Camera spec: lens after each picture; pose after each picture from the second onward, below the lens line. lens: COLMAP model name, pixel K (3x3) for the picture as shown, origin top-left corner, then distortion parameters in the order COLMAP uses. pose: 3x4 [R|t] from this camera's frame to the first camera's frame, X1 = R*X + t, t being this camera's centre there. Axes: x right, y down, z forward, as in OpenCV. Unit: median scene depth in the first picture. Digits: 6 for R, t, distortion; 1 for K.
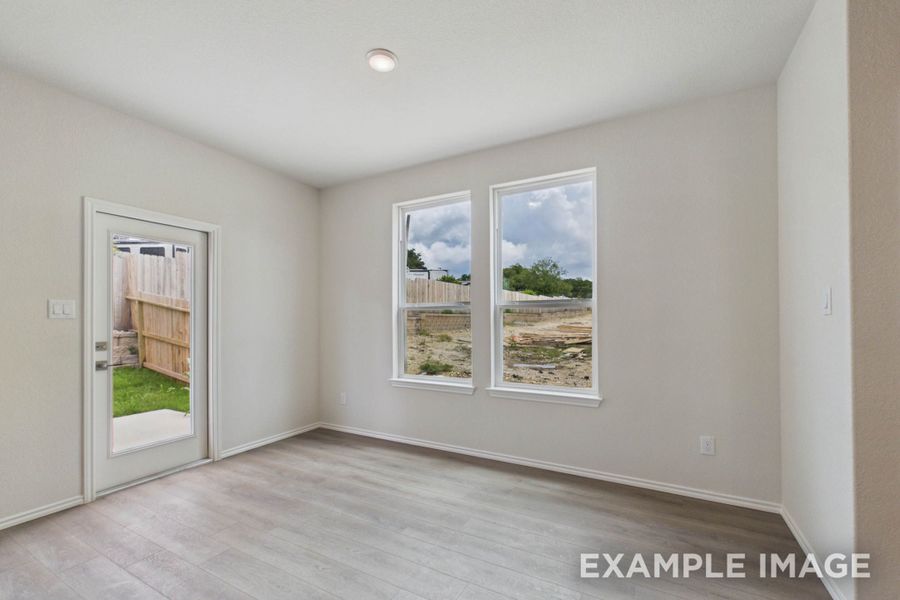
lens RADIAL K [[380.7, 0, 449.8], [0, 380.7, 317.7], [0, 0, 1]] dist [0.000926, 0.000866]
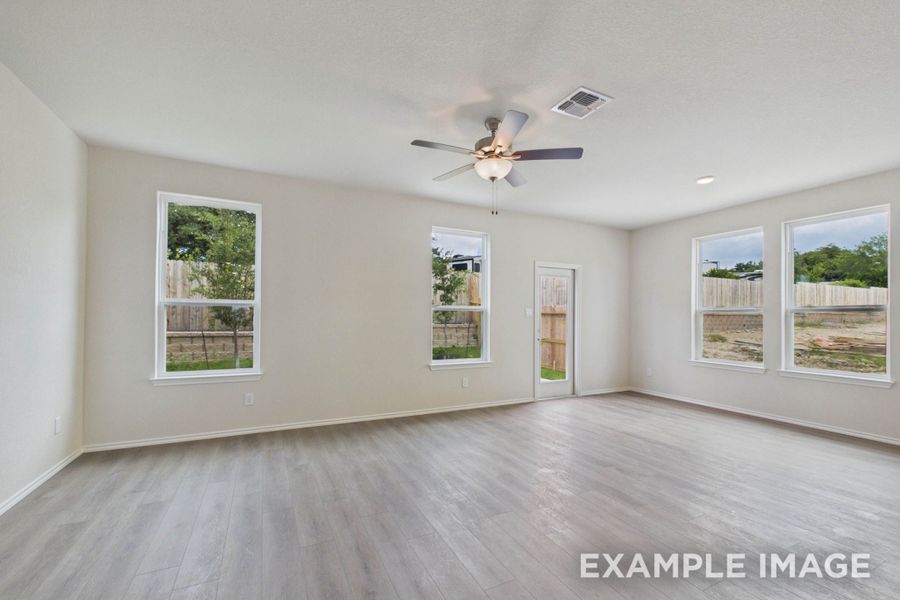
lens RADIAL K [[380.7, 0, 449.8], [0, 380.7, 317.7], [0, 0, 1]] dist [0.000926, 0.000866]
pose [[0.819574, 0.009241, -0.572899, -0.074245], [-0.005807, 0.999953, 0.007823, -0.005463], [0.572944, -0.003085, 0.819589, -0.701463]]
